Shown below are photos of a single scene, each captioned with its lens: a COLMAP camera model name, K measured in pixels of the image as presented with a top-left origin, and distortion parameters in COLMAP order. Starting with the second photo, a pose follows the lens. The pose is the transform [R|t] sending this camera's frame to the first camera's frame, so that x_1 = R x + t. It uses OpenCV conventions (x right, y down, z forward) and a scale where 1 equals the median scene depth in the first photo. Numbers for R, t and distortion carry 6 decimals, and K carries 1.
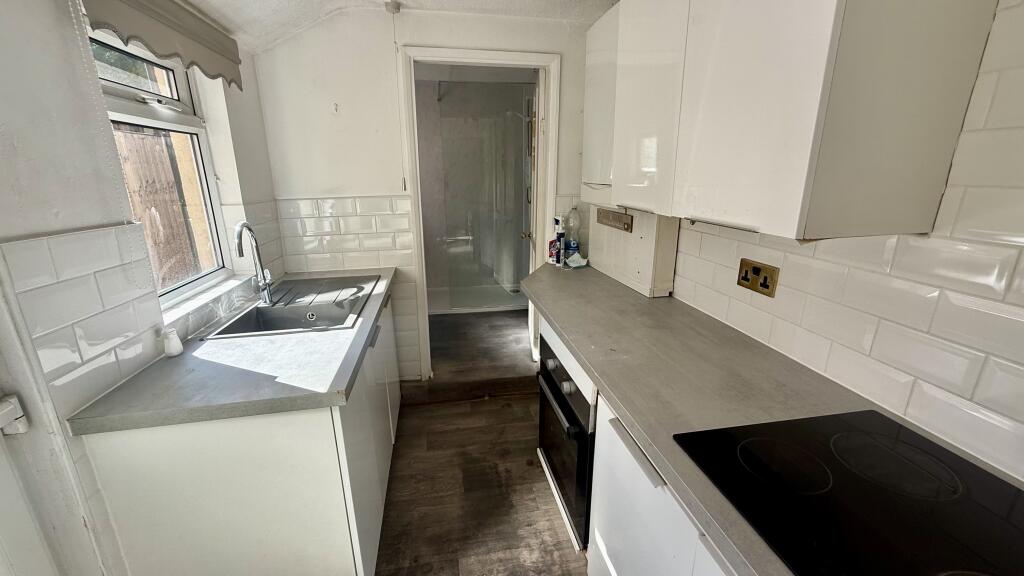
lens RADIAL K [[408.0, 0, 512.0], [0, 408.0, 288.0], [0, 0, 1]] dist [0.001775, 0.000222]
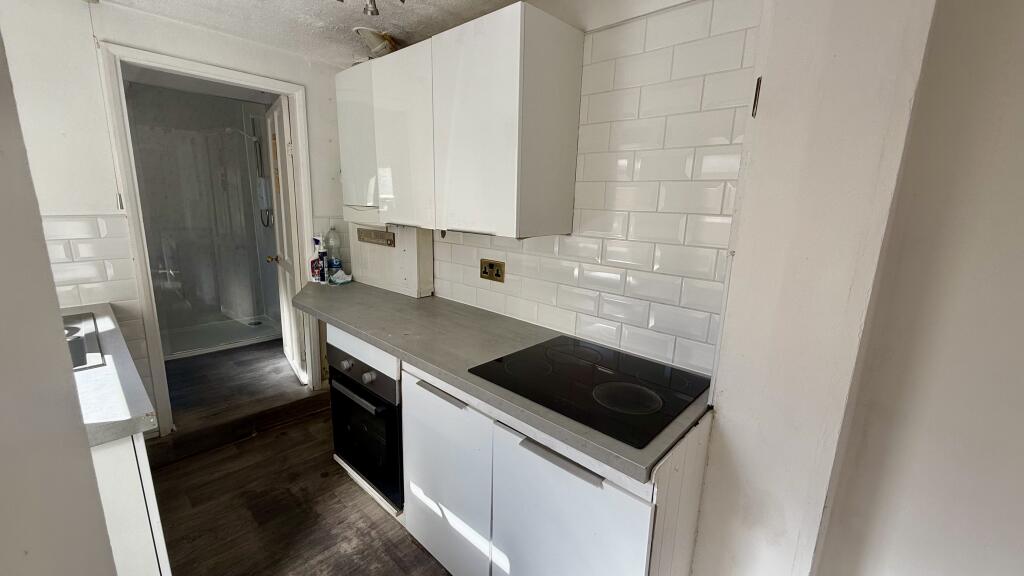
lens RADIAL K [[408.0, 0, 512.0], [0, 408.0, 288.0], [0, 0, 1]] dist [0.001775, 0.000222]
pose [[0.798245, -0.096556, 0.594543, -0.144001], [0.134142, 0.990776, -0.019196, 0.048364], [-0.587206, 0.095076, 0.803835, -0.138901]]
